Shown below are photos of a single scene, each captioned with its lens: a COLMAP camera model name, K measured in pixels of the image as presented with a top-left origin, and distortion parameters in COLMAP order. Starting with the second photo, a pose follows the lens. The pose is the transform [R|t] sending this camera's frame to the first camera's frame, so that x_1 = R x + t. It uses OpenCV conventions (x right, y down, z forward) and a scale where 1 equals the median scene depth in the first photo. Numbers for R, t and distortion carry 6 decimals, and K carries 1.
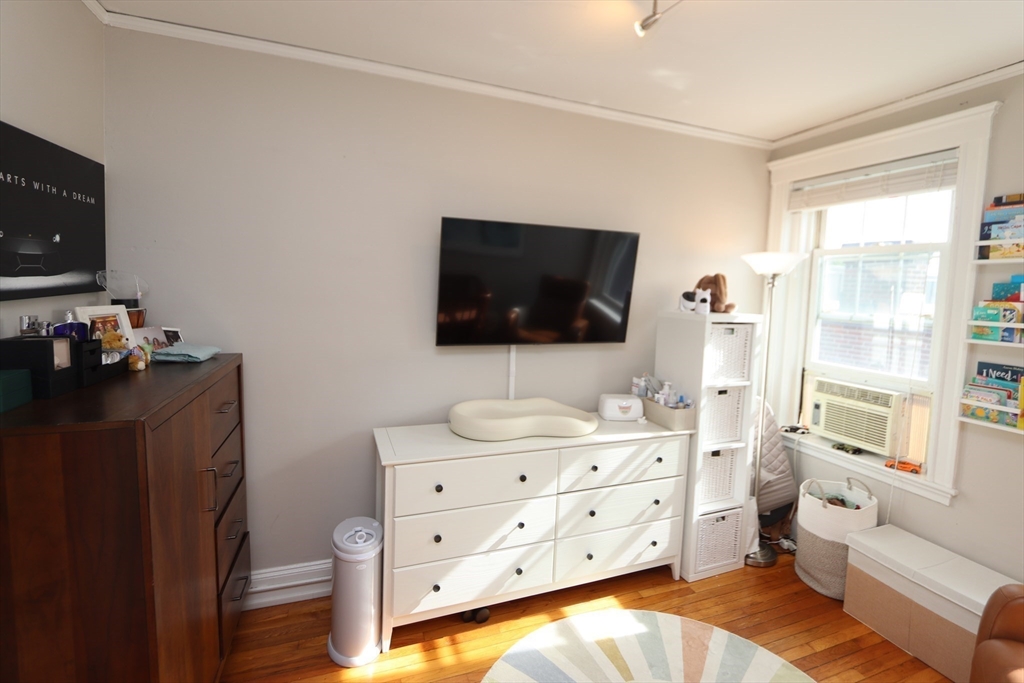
lens RADIAL K [[474.7, 0, 528.1], [0, 474.7, 319.8], [0, 0, 1]] dist [-0.011204, 0.004151]
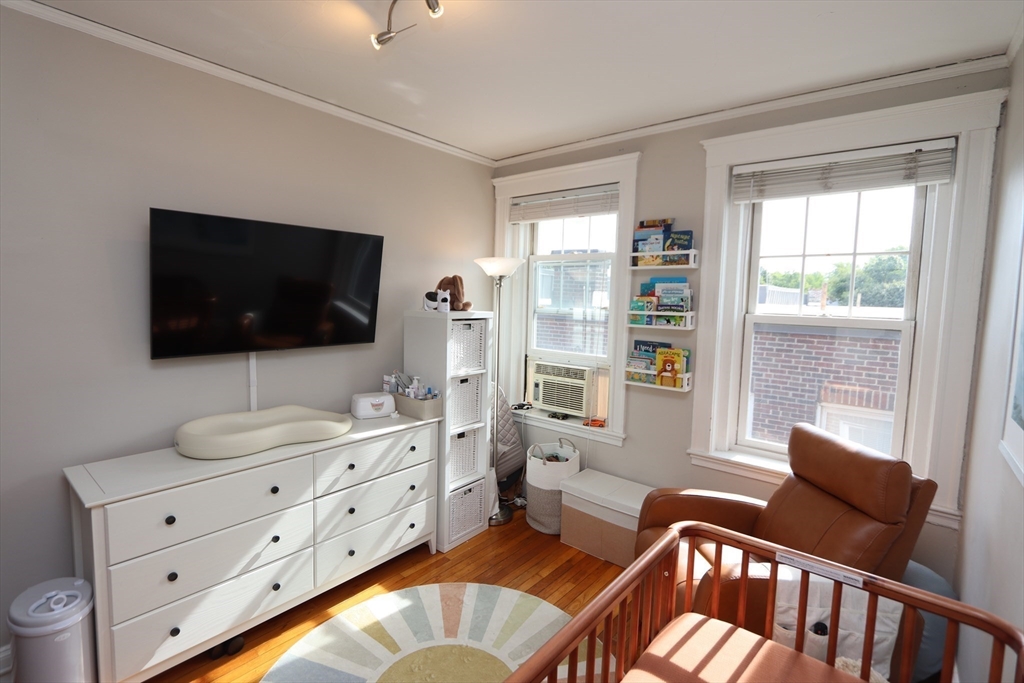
lens RADIAL K [[474.7, 0, 508.6], [0, 474.7, 337.6], [0, 0, 1]] dist [-0.011204, 0.004151]
pose [[0.882148, -0.056840, 0.467529, -0.022389], [0.040574, 0.998172, 0.044797, 0.003259], [-0.469221, -0.020548, 0.882842, -0.054167]]
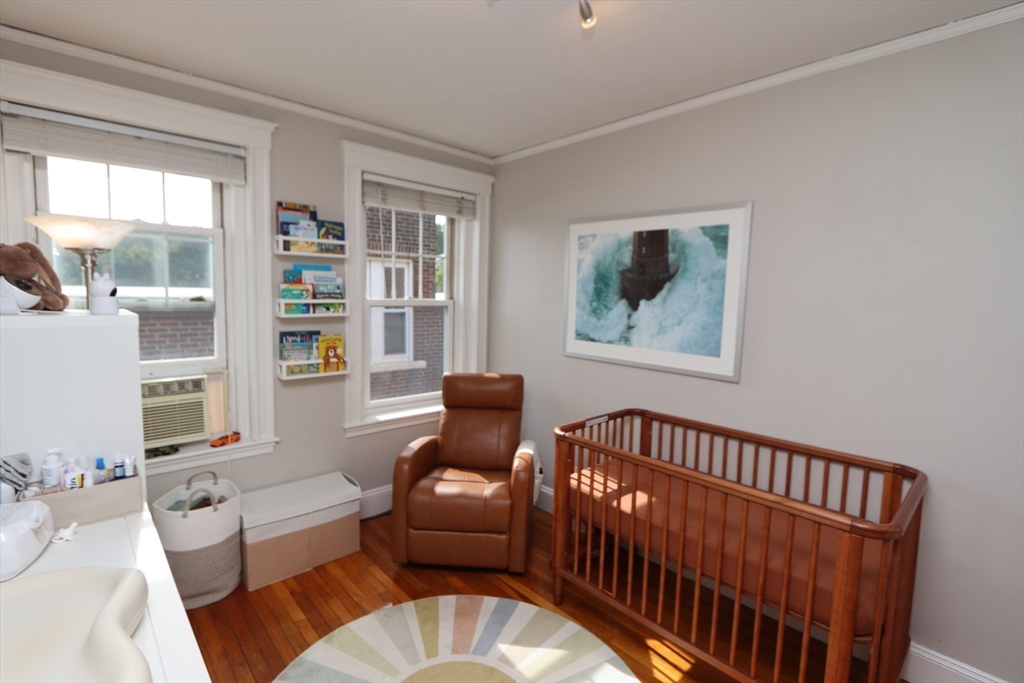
lens RADIAL K [[474.7, 0, 514.2], [0, 474.7, 333.1], [0, 0, 1]] dist [-0.011204, 0.004151]
pose [[-0.338340, -0.123151, 0.932931, -0.415313], [0.029061, 0.989559, 0.141166, -0.064210], [-0.940575, 0.074874, -0.331229, 0.774512]]
